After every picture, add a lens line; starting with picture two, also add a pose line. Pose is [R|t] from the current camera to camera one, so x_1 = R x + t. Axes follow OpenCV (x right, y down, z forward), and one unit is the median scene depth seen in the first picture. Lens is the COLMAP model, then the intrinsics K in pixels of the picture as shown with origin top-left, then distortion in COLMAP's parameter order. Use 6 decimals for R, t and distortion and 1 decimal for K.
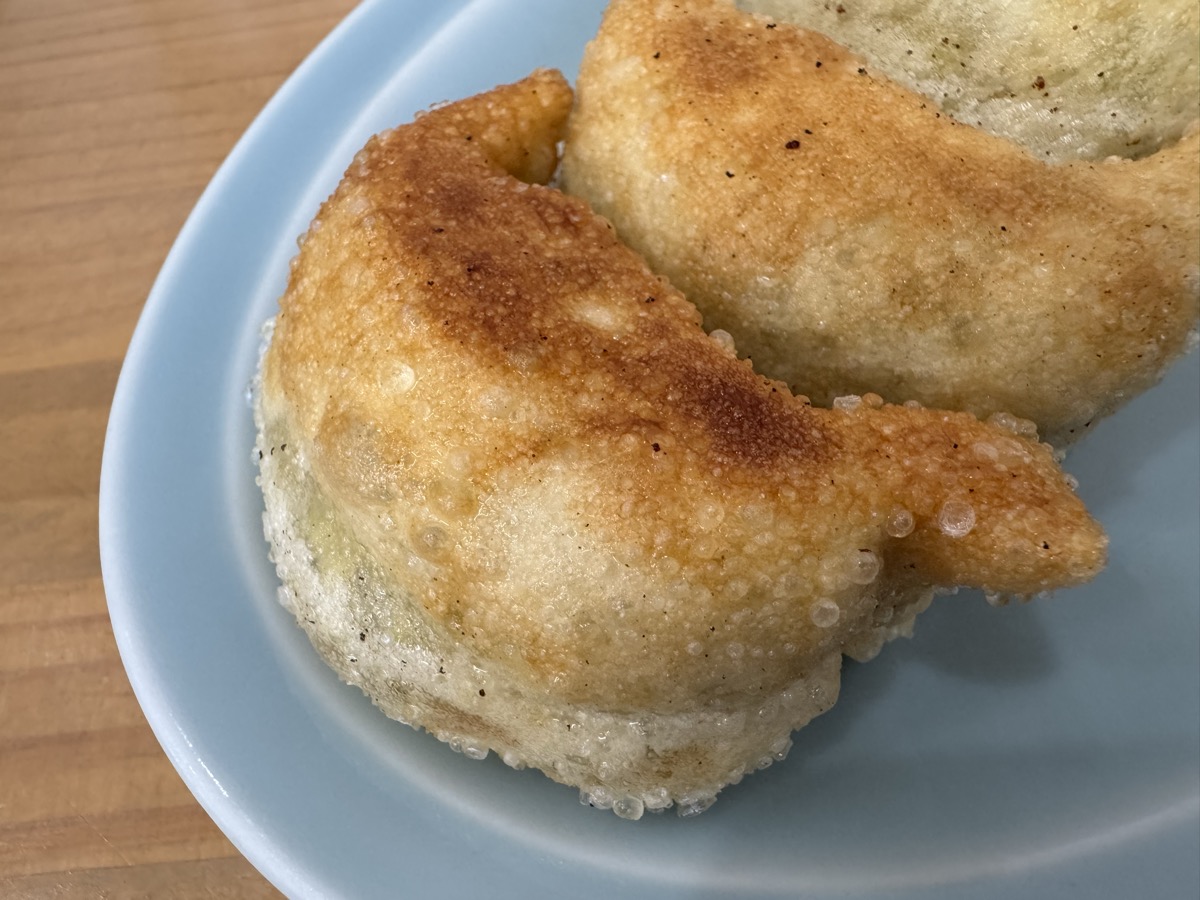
lens RADIAL K [[915.8, 0, 600.0], [0, 915.8, 450.0], [0, 0, 1]] dist [0.003022, 0.001142]
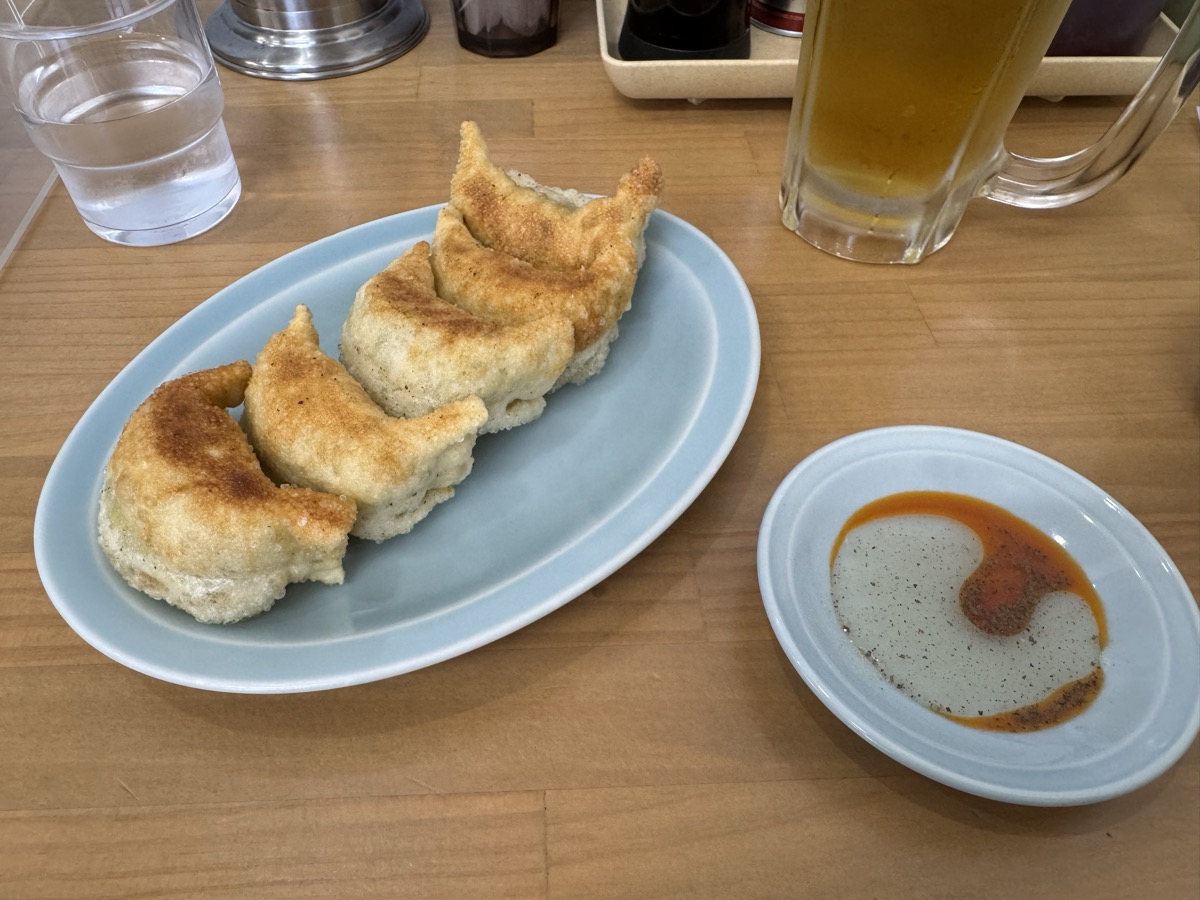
lens RADIAL K [[915.8, 0, 600.0], [0, 915.8, 450.0], [0, 0, 1]] dist [0.003022, 0.001142]
pose [[0.994385, 0.092654, 0.051129, 1.042743], [-0.082785, 0.982036, -0.169565, 0.243504], [-0.065921, 0.164380, 0.984192, -1.976066]]
